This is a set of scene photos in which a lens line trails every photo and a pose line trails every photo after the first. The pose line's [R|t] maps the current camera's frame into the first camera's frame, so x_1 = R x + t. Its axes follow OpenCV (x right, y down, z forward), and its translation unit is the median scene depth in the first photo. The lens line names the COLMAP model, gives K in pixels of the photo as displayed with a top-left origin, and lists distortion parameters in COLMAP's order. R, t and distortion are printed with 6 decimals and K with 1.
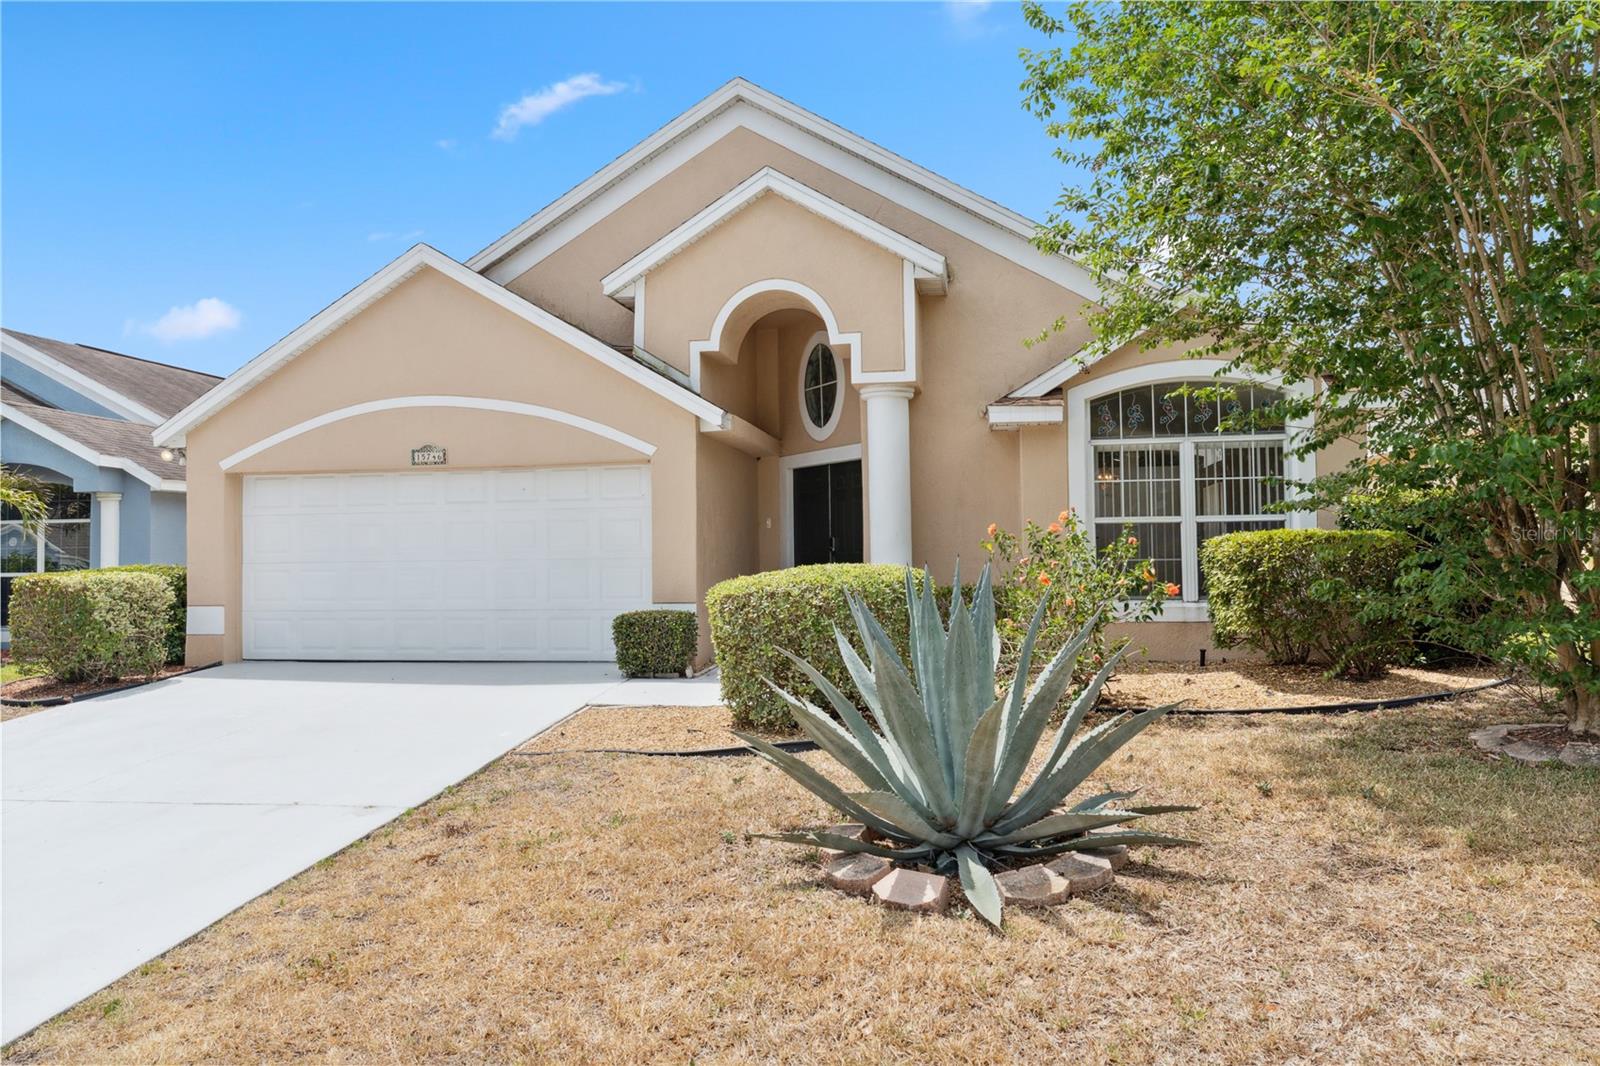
lens RADIAL K [[1025.2, 0, 805.3], [0, 1025.2, 545.7], [0, 0, 1]] dist [0.000830, -0.000096]
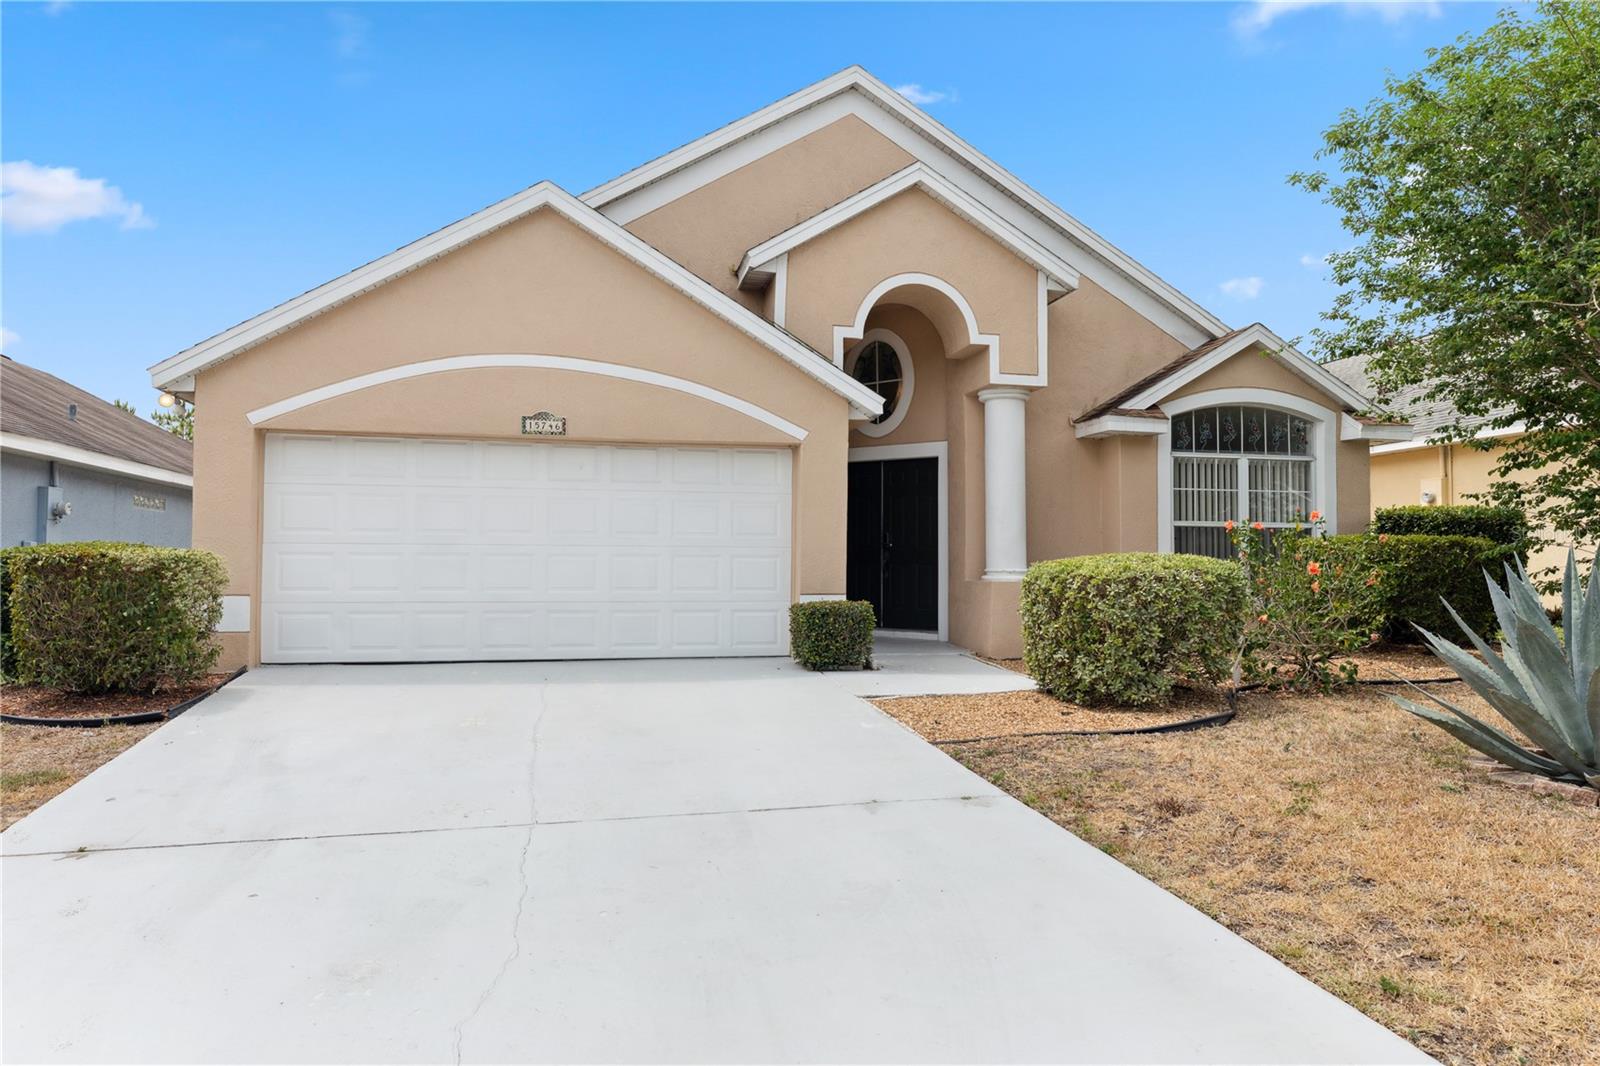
lens RADIAL K [[1025.2, 0, 800.0], [0, 1025.2, 549.6], [0, 0, 1]] dist [0.000830, -0.000096]
pose [[0.923591, 0.023680, 0.382648, -0.511405], [-0.020972, 0.999717, -0.011248, 0.024684], [-0.382806, 0.002364, 0.923826, 0.113412]]
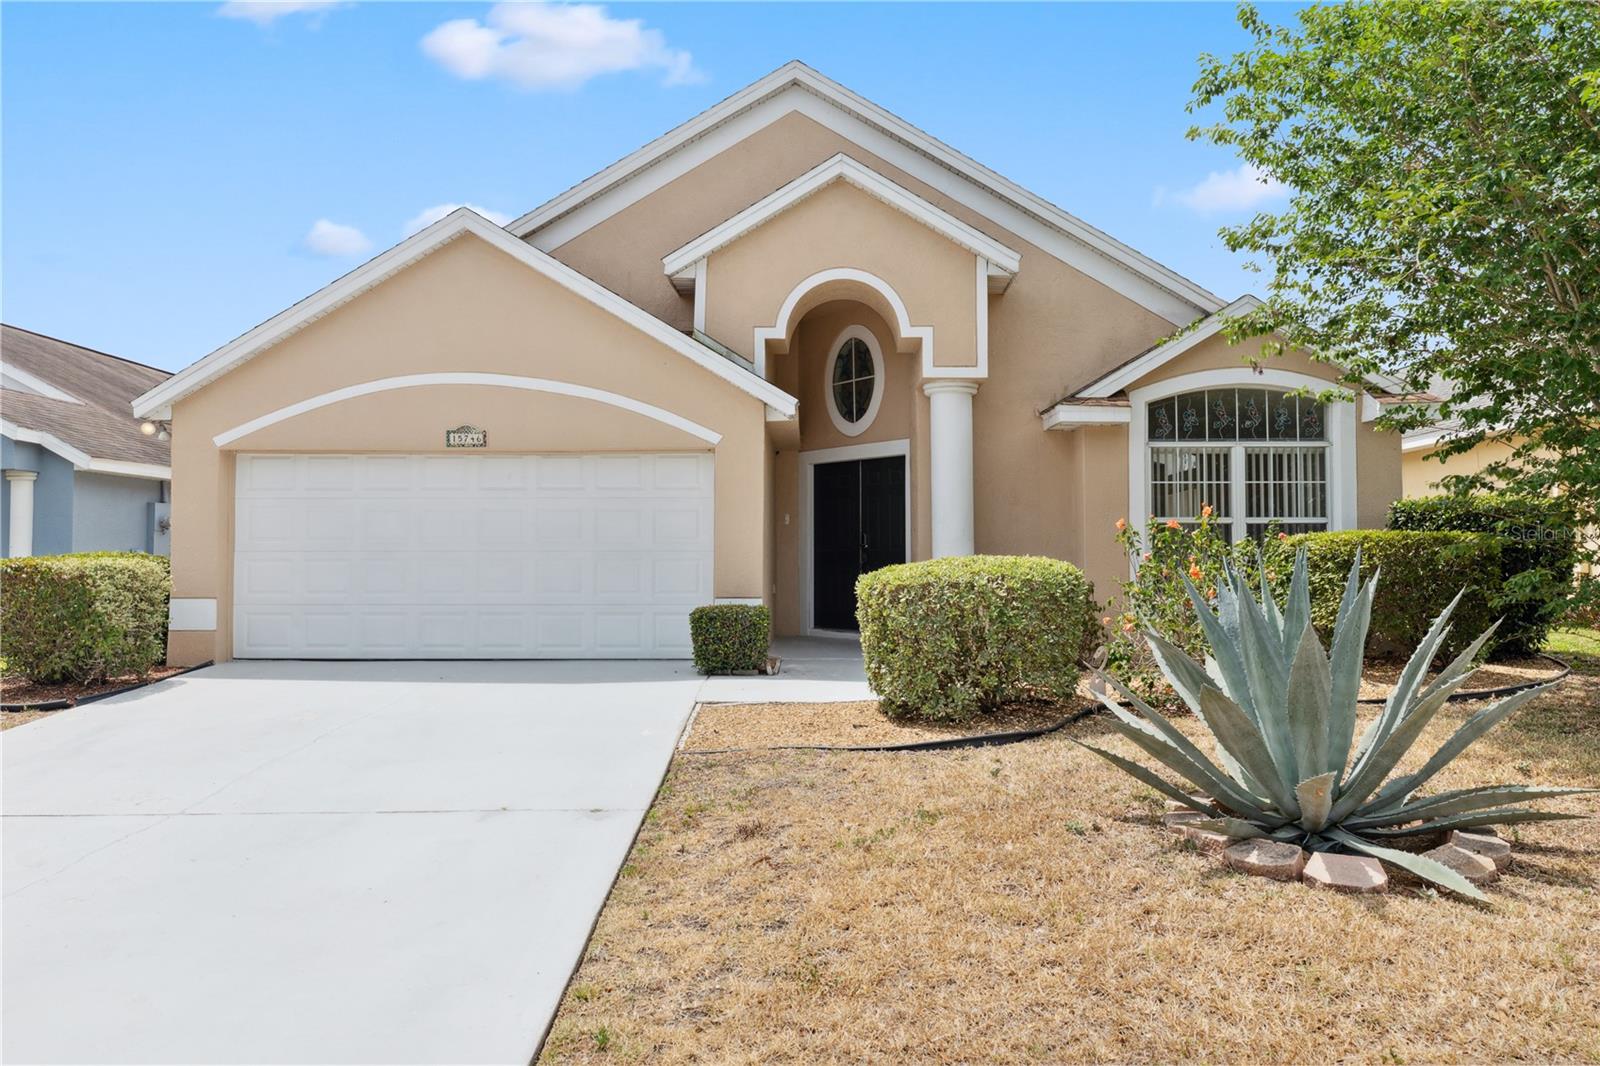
lens RADIAL K [[1025.2, 0, 802.5], [0, 1025.2, 545.2], [0, 0, 1]] dist [0.000830, -0.000096]
pose [[0.987584, 0.015013, 0.156375, -0.216720], [-0.013904, 0.999870, -0.008182, 0.013284], [-0.156477, 0.005906, 0.987664, 0.039092]]
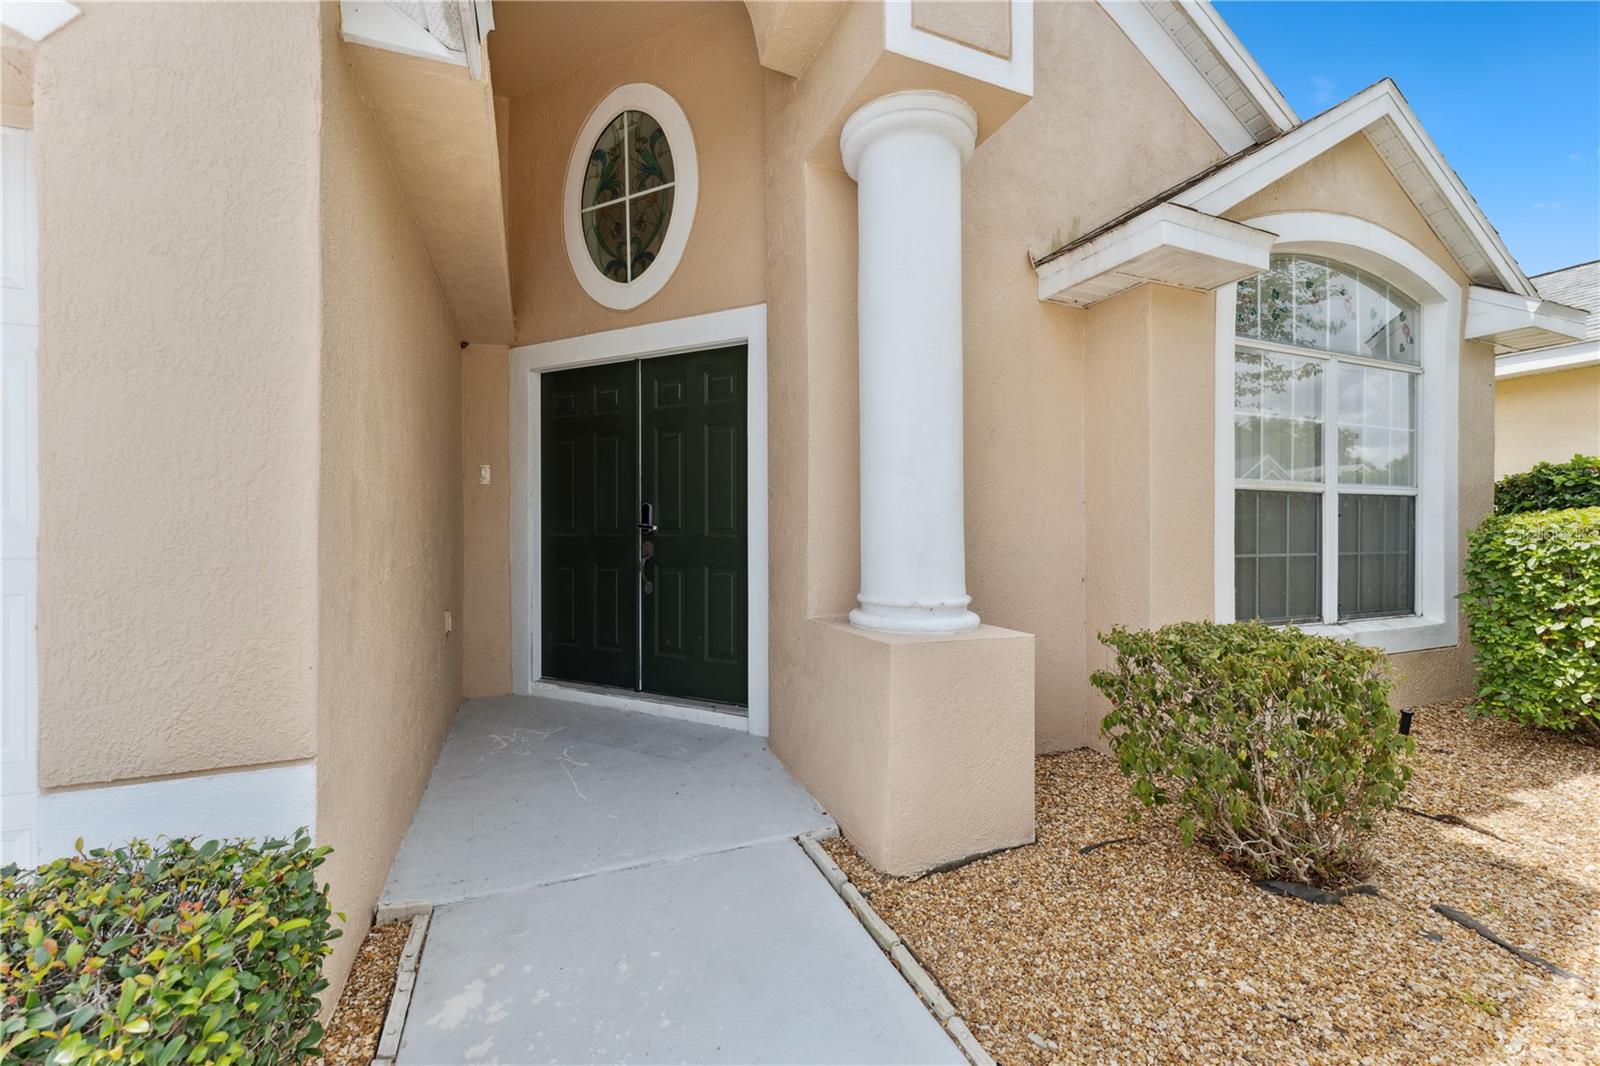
lens RADIAL K [[645.9, 0, 784.3], [0, 645.9, 530.1], [0, 0, 1]] dist [0.002101, 0.000793]
pose [[0.854709, 0.009989, 0.519011, -0.094436], [-0.016129, 0.999843, 0.007317, 0.001739], [-0.518857, -0.014625, 0.854736, 0.805935]]
